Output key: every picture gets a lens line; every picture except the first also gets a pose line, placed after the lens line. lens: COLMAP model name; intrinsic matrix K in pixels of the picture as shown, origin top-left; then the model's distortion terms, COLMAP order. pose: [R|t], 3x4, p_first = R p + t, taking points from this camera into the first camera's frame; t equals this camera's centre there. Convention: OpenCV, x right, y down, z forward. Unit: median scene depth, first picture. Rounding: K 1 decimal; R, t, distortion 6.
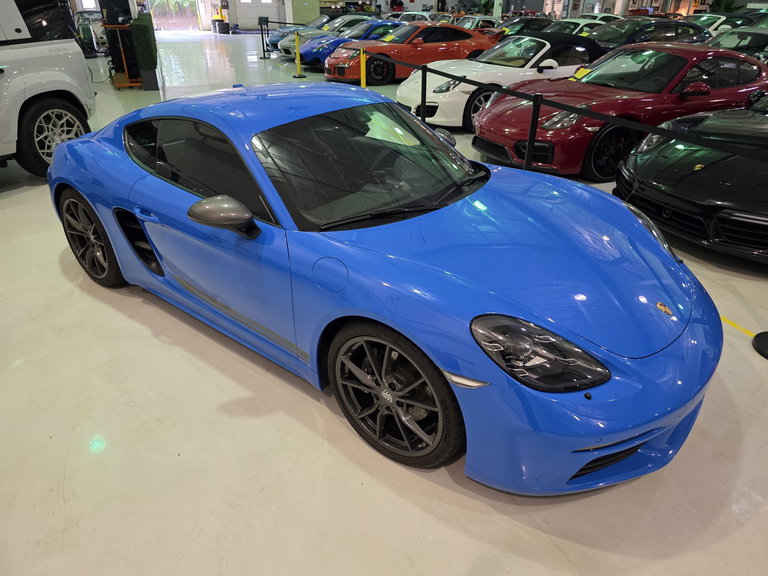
lens RADIAL K [[517.9, 0, 384.0], [0, 517.9, 288.0], [0, 0, 1]] dist [0.082342, -0.083736]
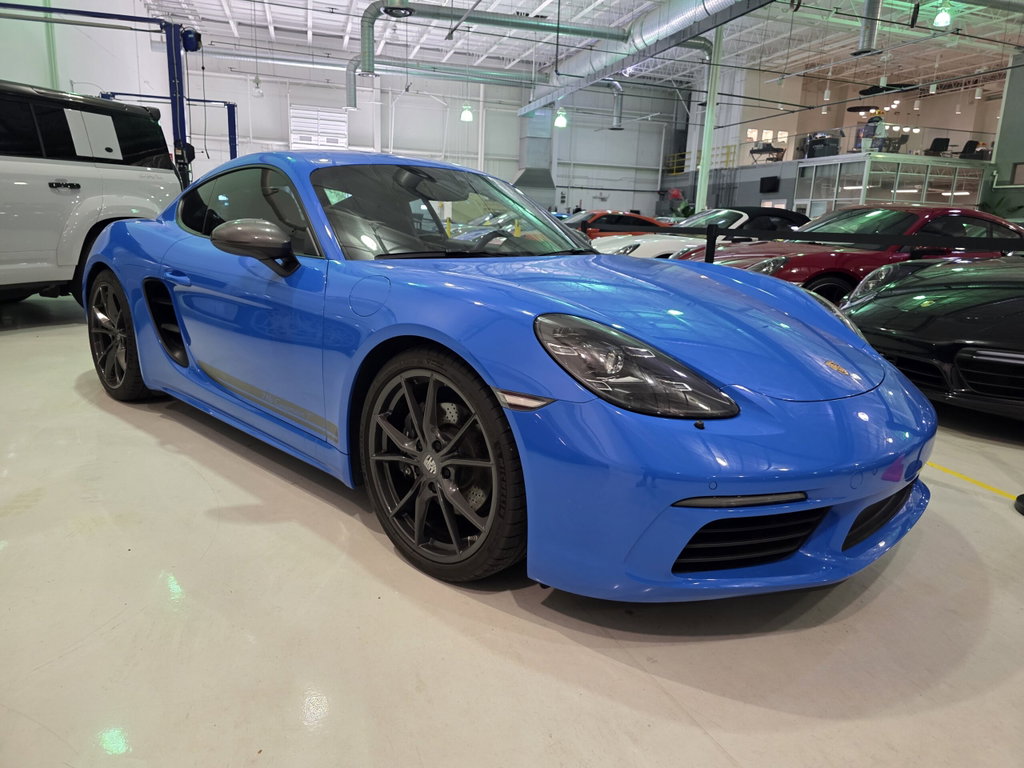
lens RADIAL K [[690.5, 0, 512.0], [0, 690.5, 384.0], [0, 0, 1]] dist [0.082342, -0.083736]
pose [[0.995245, 0.054692, -0.080597, 0.172707], [-0.075383, 0.956512, -0.281785, 0.337640], [0.061680, 0.286521, 0.956086, 0.092735]]
